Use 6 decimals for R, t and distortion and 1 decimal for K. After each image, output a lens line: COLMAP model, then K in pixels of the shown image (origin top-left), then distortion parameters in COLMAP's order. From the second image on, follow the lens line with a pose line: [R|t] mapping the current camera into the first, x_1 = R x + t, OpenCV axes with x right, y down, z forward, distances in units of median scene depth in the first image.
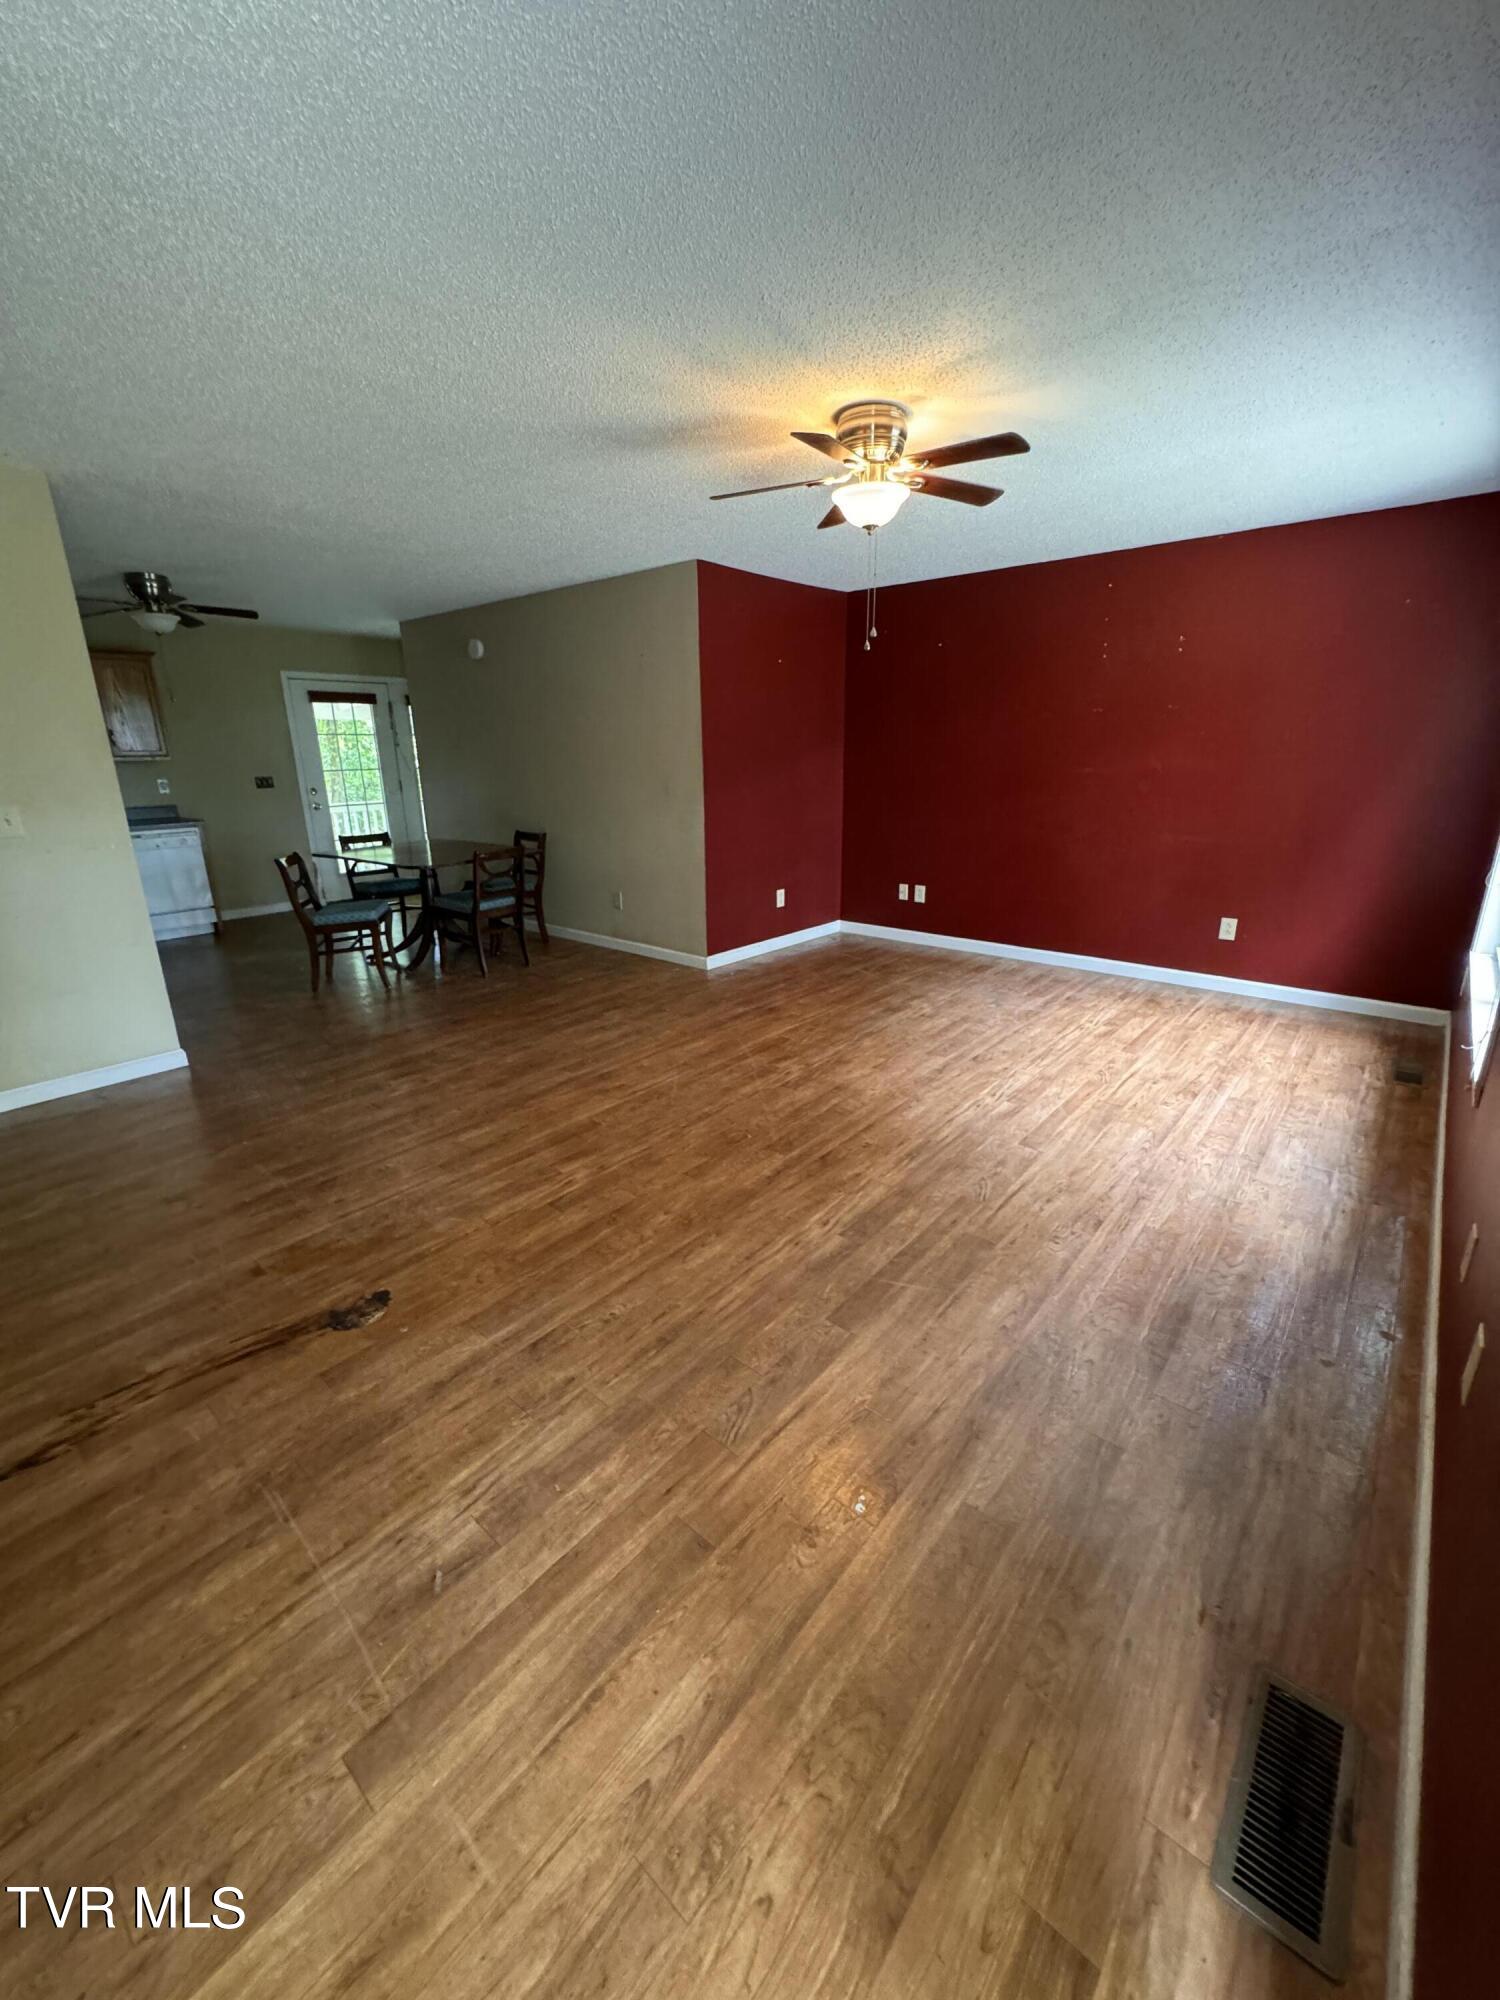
lens RADIAL K [[793.7, 0, 750.0], [0, 793.7, 1000.0], [0, 0, 1]] dist [-0.003305, 0.000041]
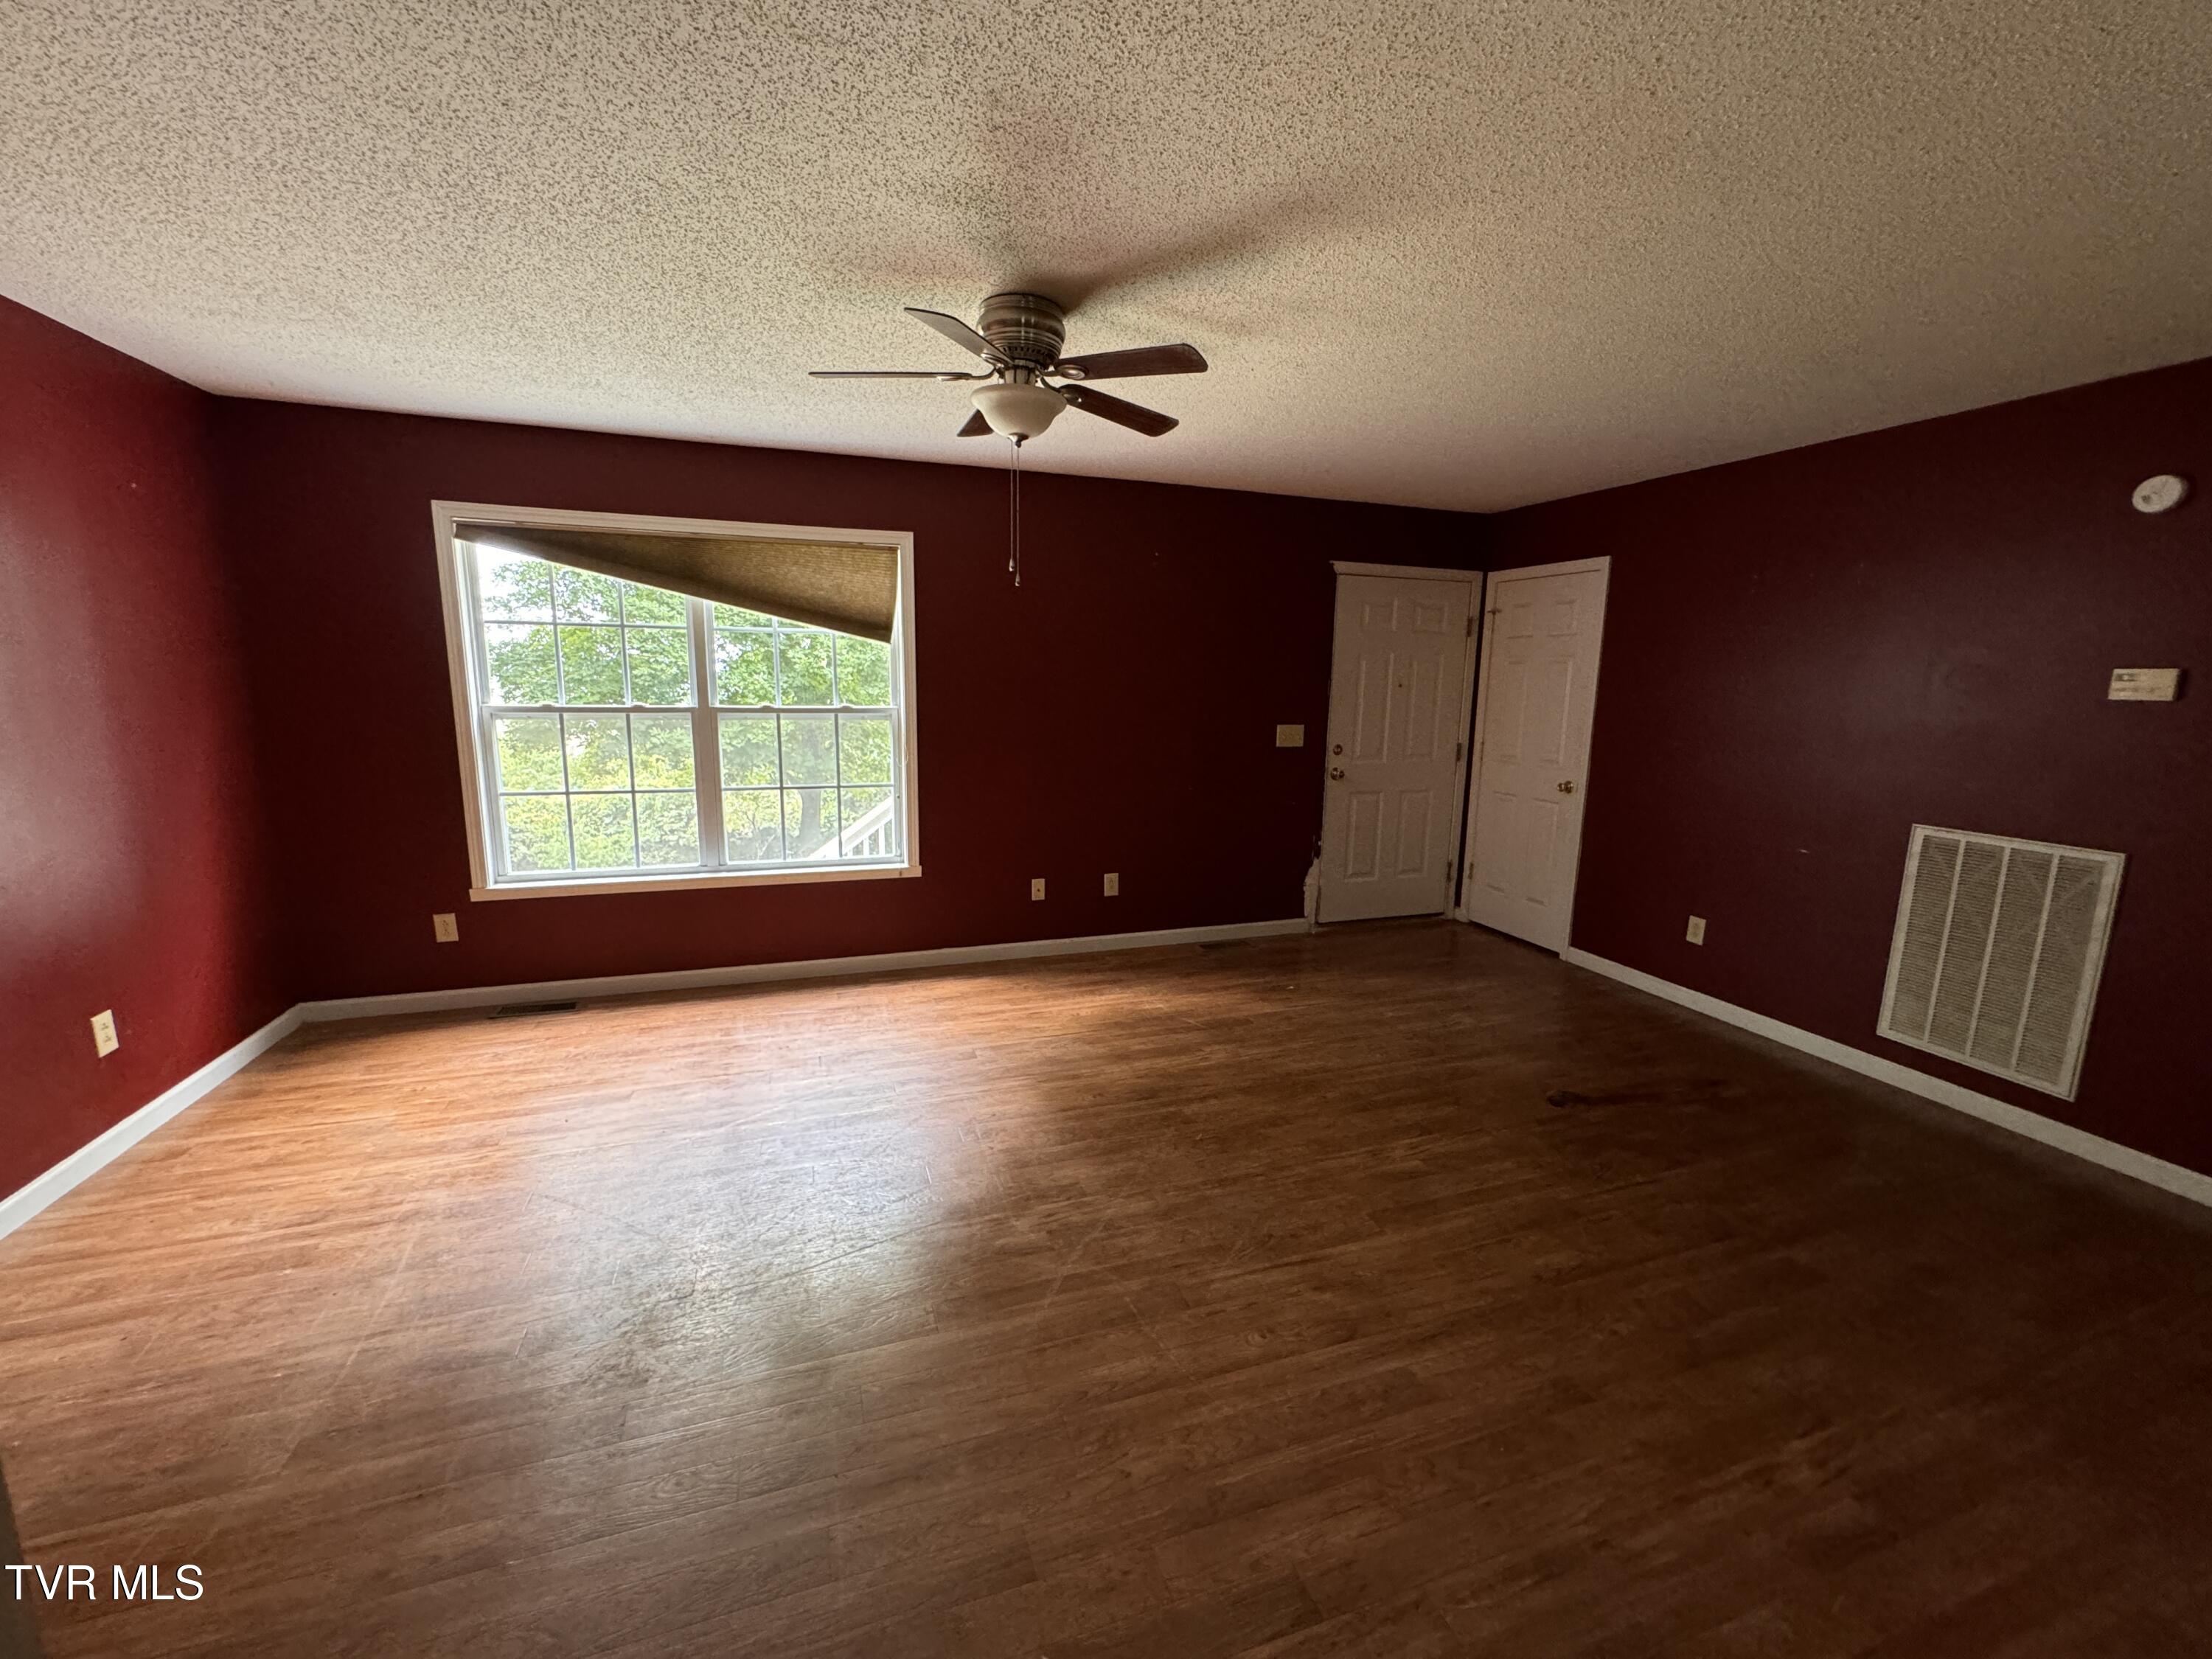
lens RADIAL K [[877.9, 0, 1106.0], [0, 877.9, 829.5], [0, 0, 1]] dist [-0.003305, 0.000041]
pose [[-0.859683, -0.091881, 0.502496, -0.438985], [0.146494, 0.898029, 0.414829, -0.652769], [-0.489371, 0.430234, -0.758561, 1.964119]]
